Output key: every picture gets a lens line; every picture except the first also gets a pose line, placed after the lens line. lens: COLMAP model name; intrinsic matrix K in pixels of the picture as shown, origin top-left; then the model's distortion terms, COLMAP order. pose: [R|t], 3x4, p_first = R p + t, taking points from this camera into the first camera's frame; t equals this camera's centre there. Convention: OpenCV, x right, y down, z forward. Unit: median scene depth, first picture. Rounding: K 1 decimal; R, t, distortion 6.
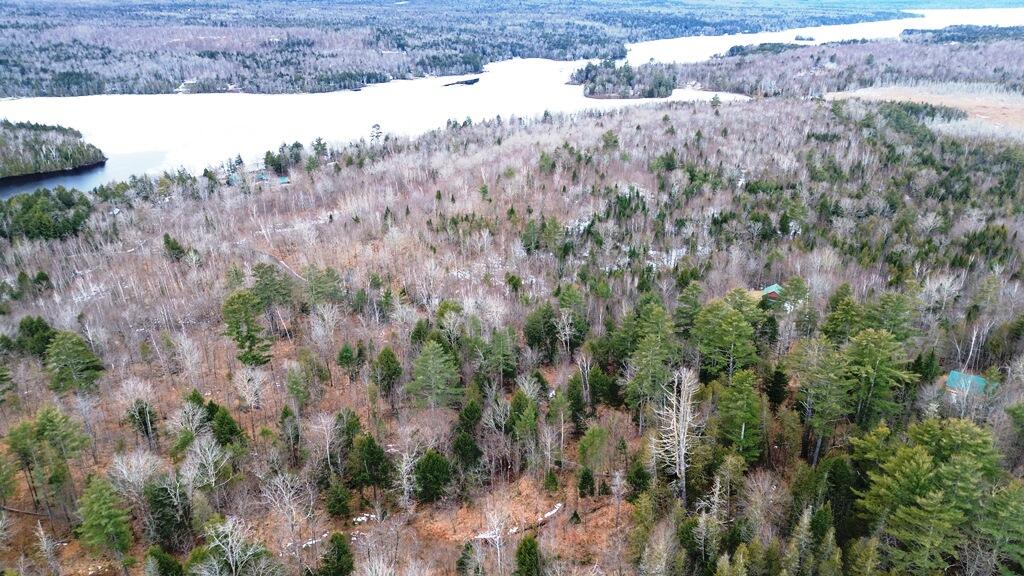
lens RADIAL K [[722.4, 0, 519.8], [0, 722.4, 287.8], [0, 0, 1]] dist [0.082906, -0.086548]
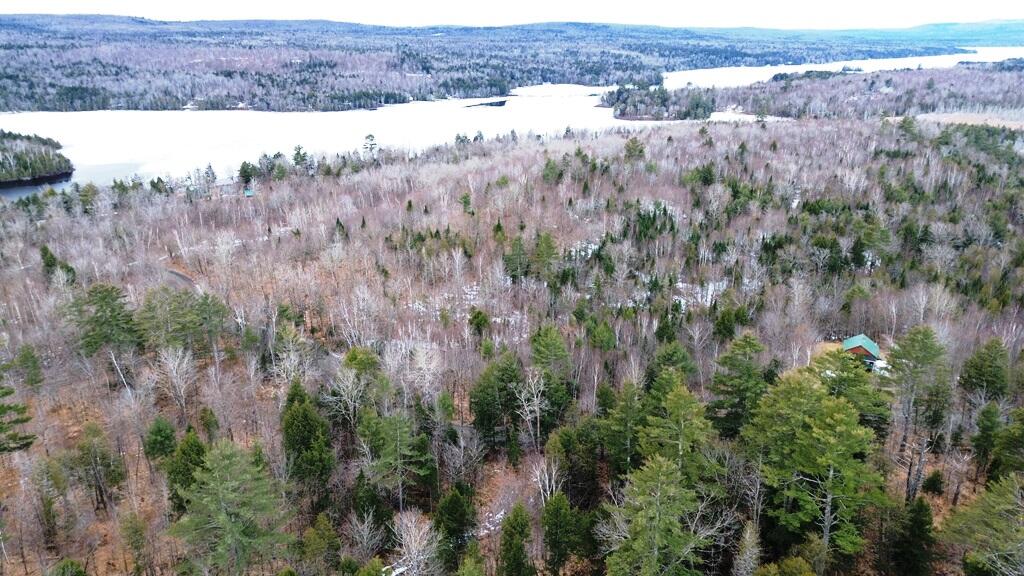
lens RADIAL K [[722.4, 0, 515.7], [0, 722.4, 287.4], [0, 0, 1]] dist [0.082906, -0.086548]
pose [[0.998331, 0.023693, -0.052663, 0.029608], [-0.026131, 0.998595, -0.046099, -0.004139], [0.051497, 0.047398, 0.997548, 0.139958]]
